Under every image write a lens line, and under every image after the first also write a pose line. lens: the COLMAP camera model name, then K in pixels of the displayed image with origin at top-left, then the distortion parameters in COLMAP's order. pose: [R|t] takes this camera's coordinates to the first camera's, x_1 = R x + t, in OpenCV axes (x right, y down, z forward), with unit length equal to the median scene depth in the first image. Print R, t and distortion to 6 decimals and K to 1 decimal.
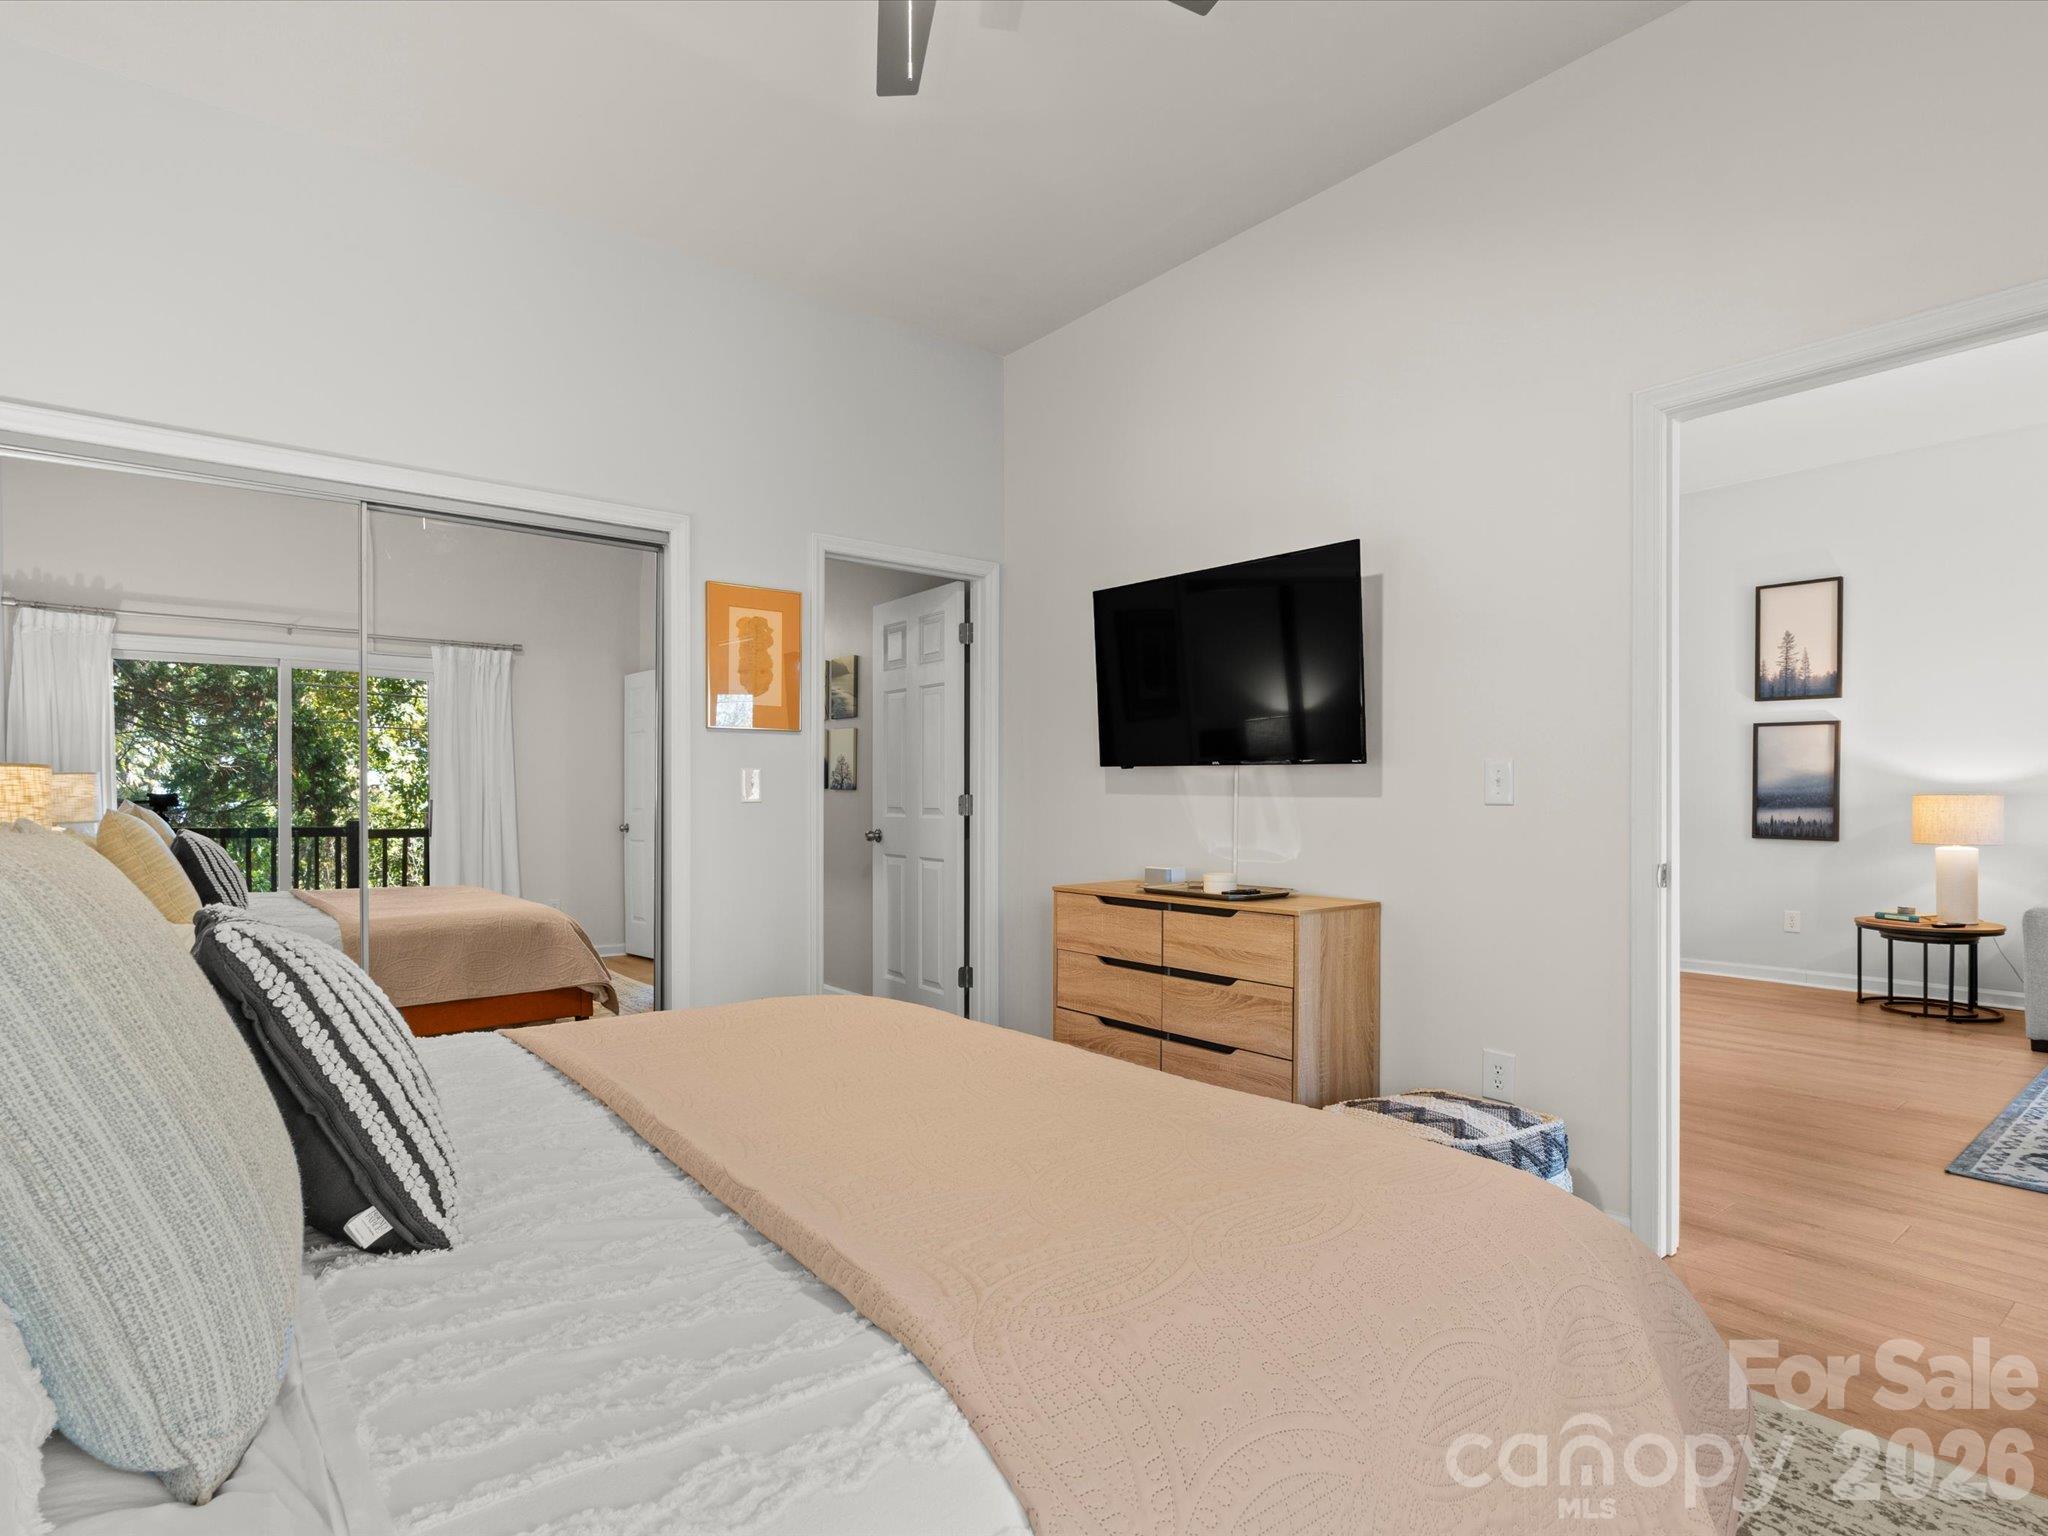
lens RADIAL K [[1075.2, 0, 1025.5], [0, 1075.2, 788.3], [0, 0, 1]] dist [-0.005567, -0.003414]
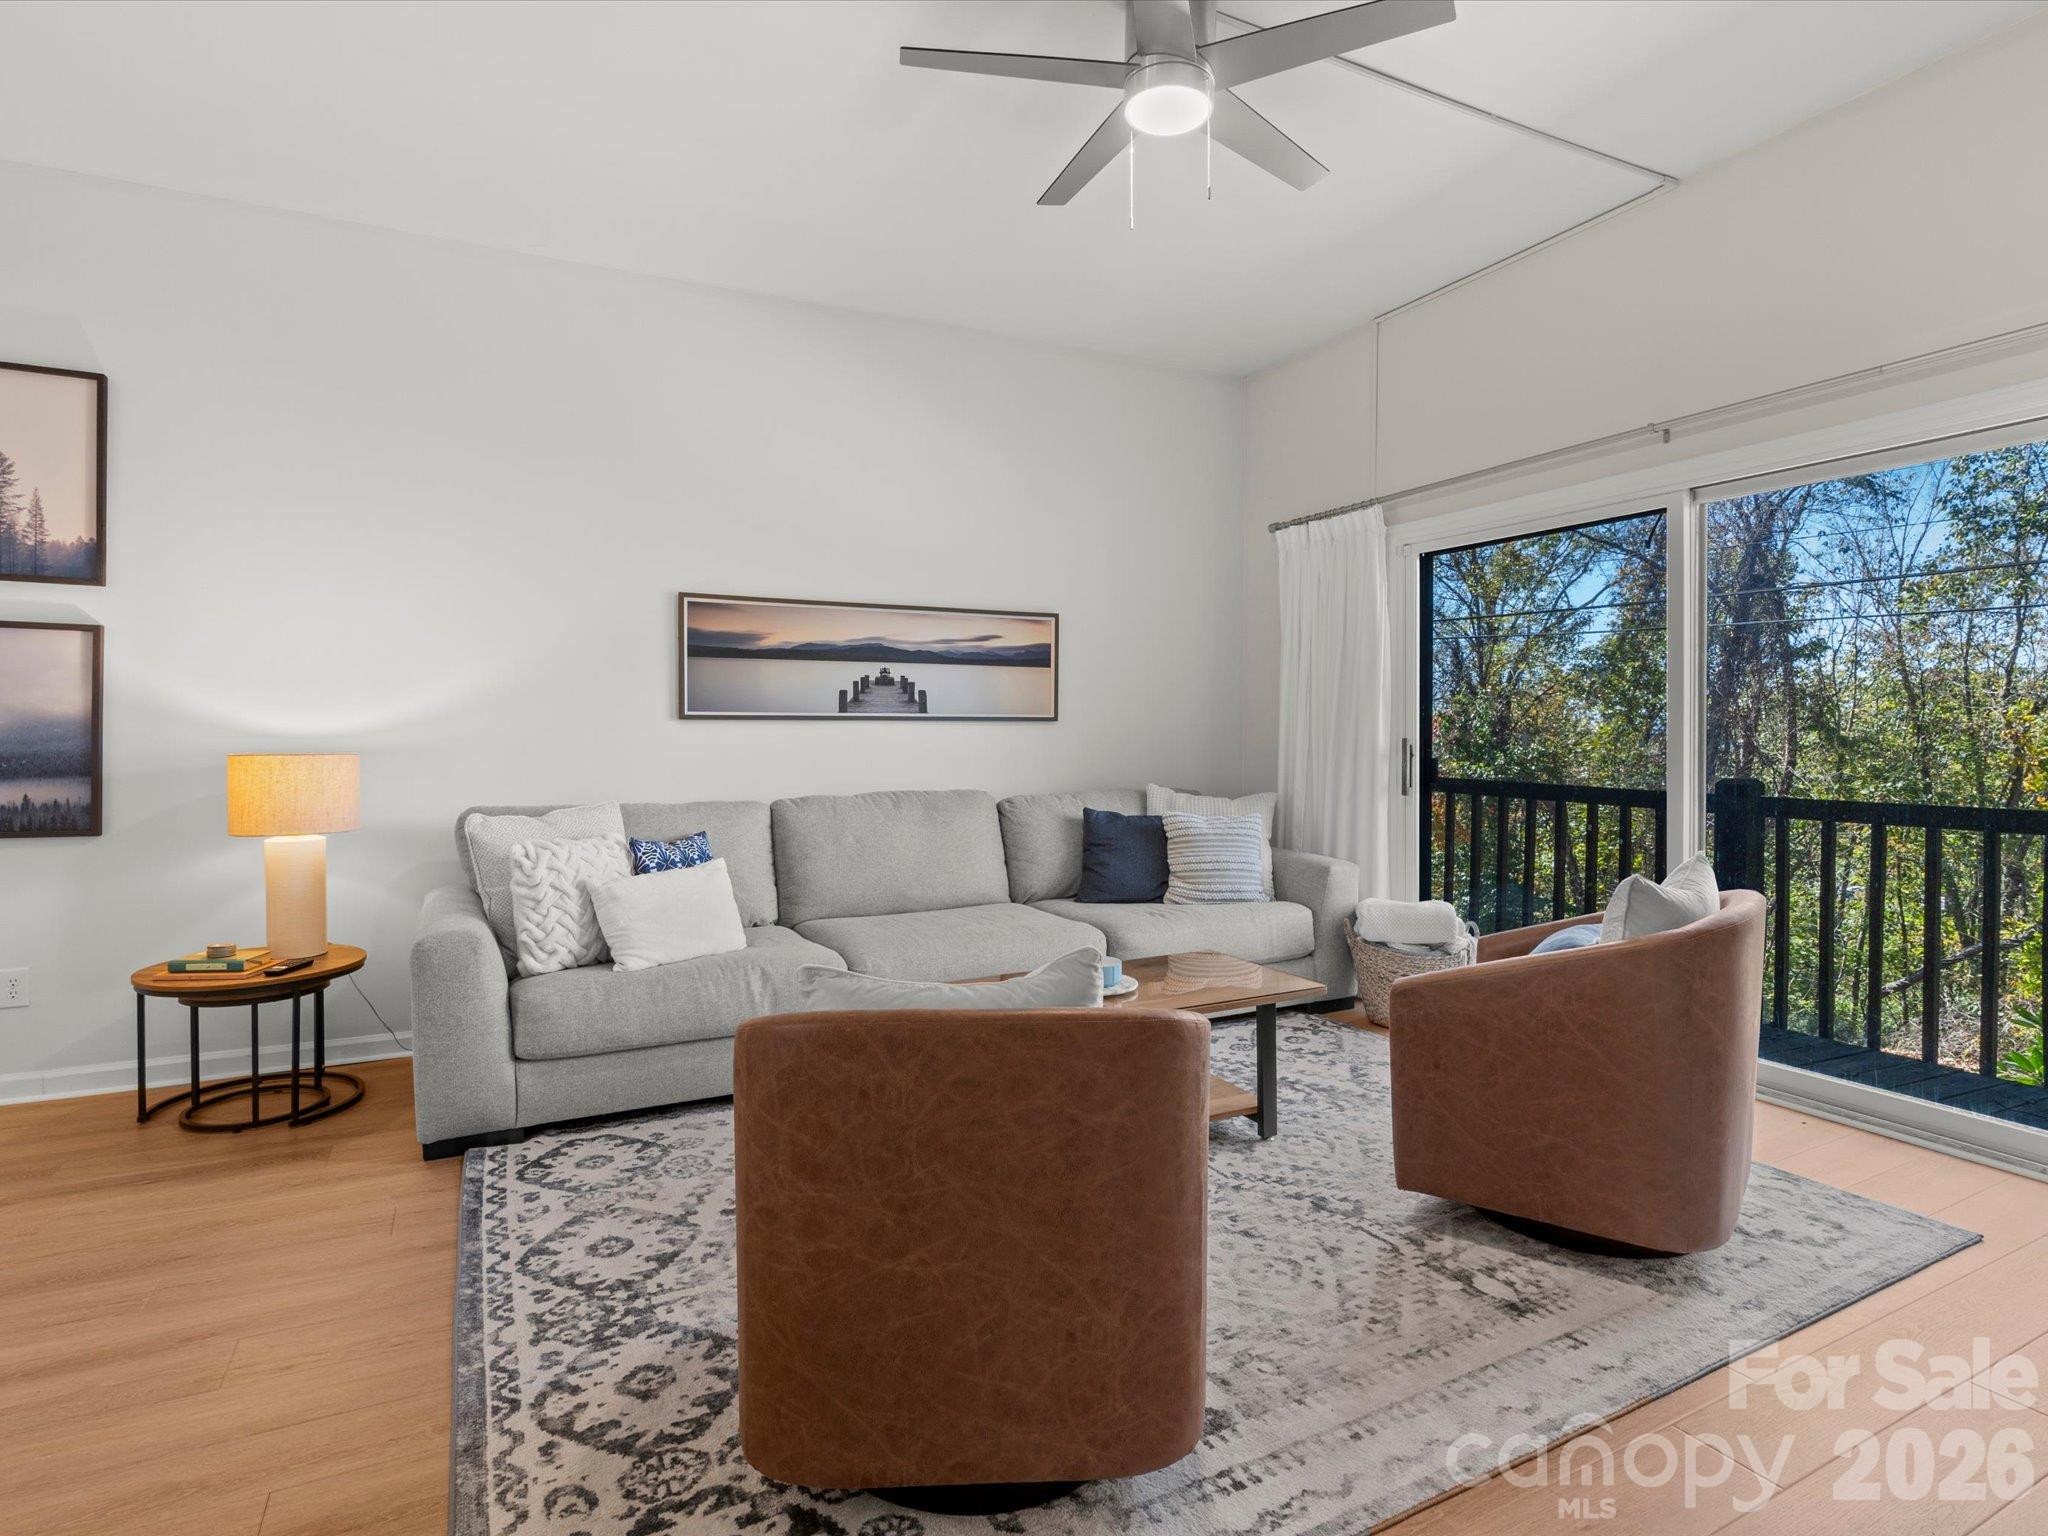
lens RADIAL K [[1075.2, 0, 1038.3], [0, 1075.2, 734.5], [0, 0, 1]] dist [-0.005567, -0.003414]
pose [[0.209730, -0.008367, 0.977723, 0.331413], [-0.000409, 0.999963, 0.008645, -0.010430], [-0.977759, -0.002213, 0.209719, 0.422136]]
